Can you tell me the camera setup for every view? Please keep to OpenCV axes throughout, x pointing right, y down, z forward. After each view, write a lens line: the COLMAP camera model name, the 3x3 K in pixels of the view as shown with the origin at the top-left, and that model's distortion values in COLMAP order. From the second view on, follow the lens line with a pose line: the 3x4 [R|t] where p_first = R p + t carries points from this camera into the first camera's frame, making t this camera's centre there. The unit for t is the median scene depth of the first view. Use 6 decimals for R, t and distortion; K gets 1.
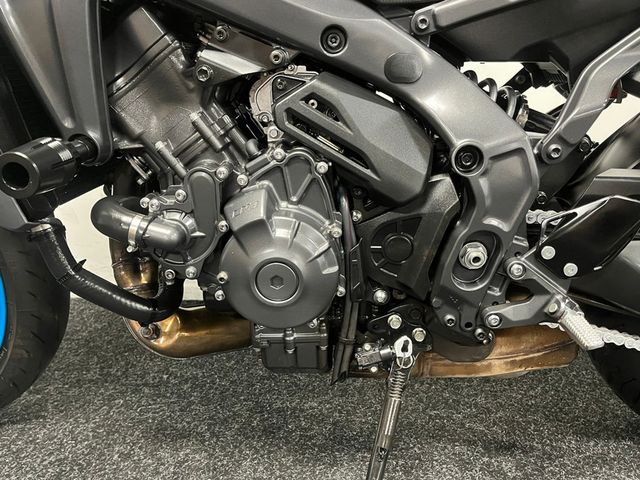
lens RADIAL K [[503.3, 0, 320.0], [0, 503.3, 240.0], [0, 0, 1]] dist [0.057743, -0.076972]
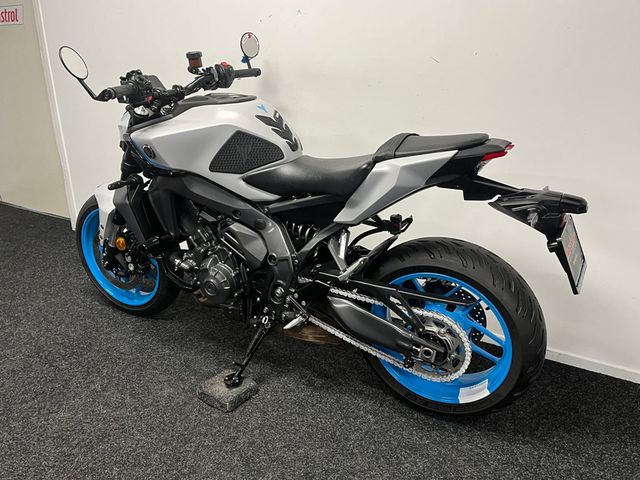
lens RADIAL K [[527.0, 0, 320.0], [0, 527.0, 240.0], [0, 0, 1]] dist [0.009066, 0.002727]
pose [[0.896983, 0.157399, -0.413094, 1.766978], [-0.133766, 0.987298, 0.085728, -0.562968], [0.421340, -0.021639, 0.906645, -1.632779]]
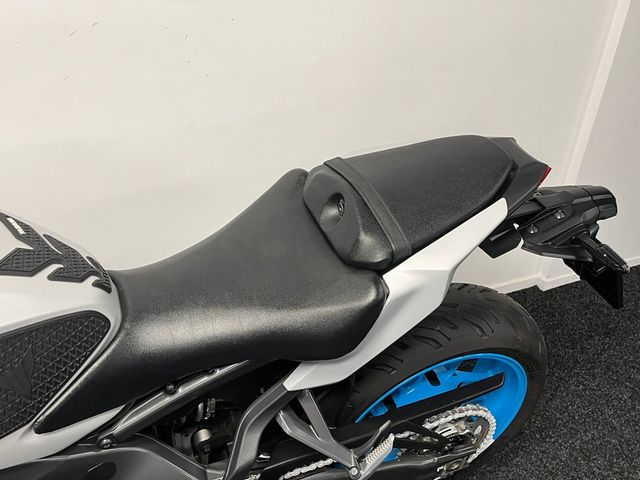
lens RADIAL K [[588.5, 0, 320.0], [0, 588.5, 240.0], [0, 0, 1]] dist [0.006414, 0.007045]
pose [[0.917541, -0.241945, 0.315564, 0.348722], [0.118270, 0.923724, 0.364342, -1.348973], [-0.379646, -0.296977, 0.876170, -0.314024]]
